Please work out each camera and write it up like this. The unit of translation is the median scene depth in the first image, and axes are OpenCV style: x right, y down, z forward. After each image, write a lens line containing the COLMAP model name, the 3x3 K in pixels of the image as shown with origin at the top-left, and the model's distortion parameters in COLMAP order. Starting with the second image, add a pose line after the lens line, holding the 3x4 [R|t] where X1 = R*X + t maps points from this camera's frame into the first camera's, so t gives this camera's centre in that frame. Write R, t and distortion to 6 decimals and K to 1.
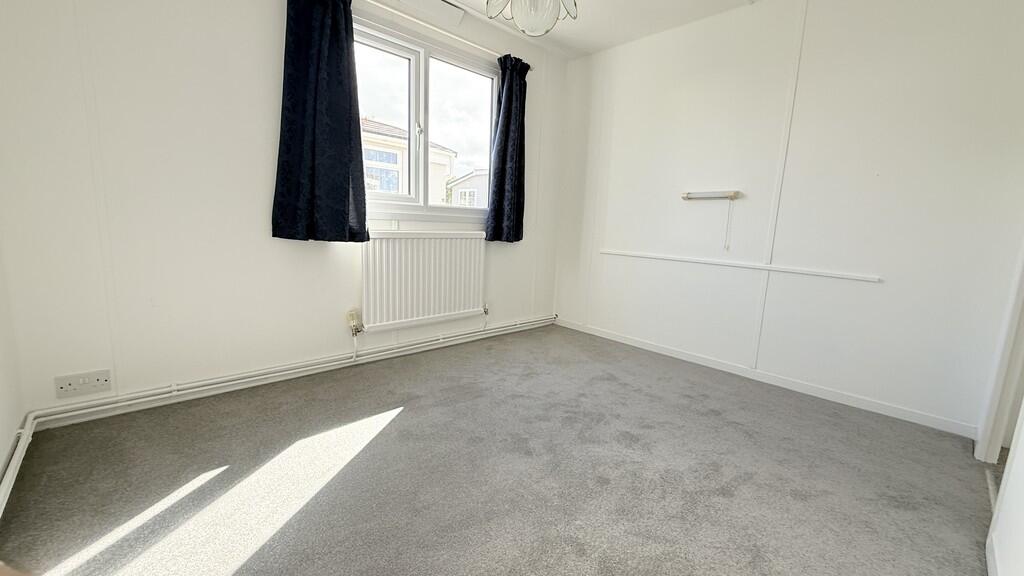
lens RADIAL K [[410.0, 0, 507.1], [0, 410.0, 287.7], [0, 0, 1]] dist [0.001459, 0.000146]
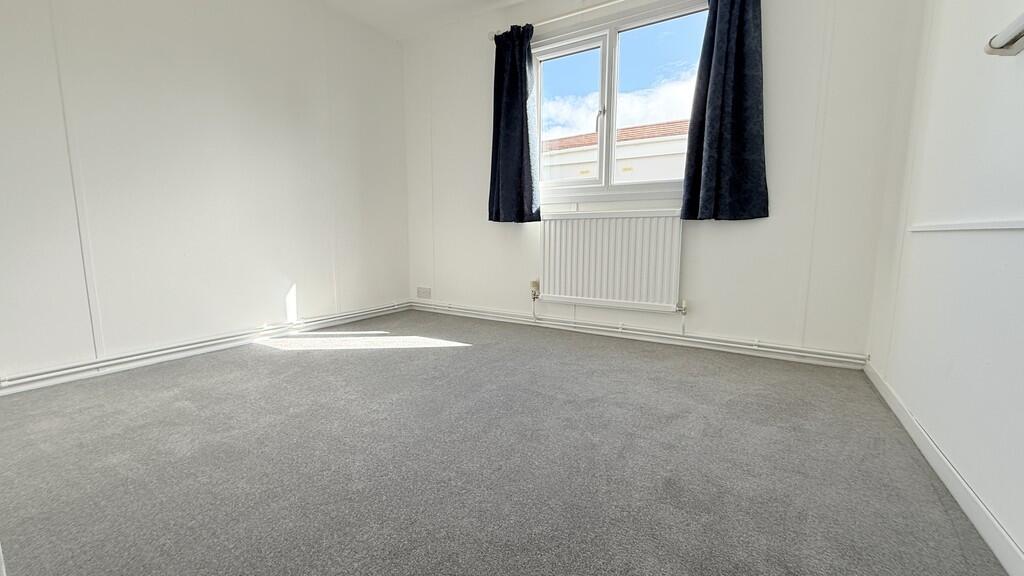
lens RADIAL K [[410.0, 0, 505.6], [0, 410.0, 286.8], [0, 0, 1]] dist [0.001459, 0.000146]
pose [[0.253022, 0.082656, -0.963923, 0.744210], [-0.142797, 0.988622, 0.047290, 0.029705], [0.956864, 0.125680, 0.261946, 0.567118]]
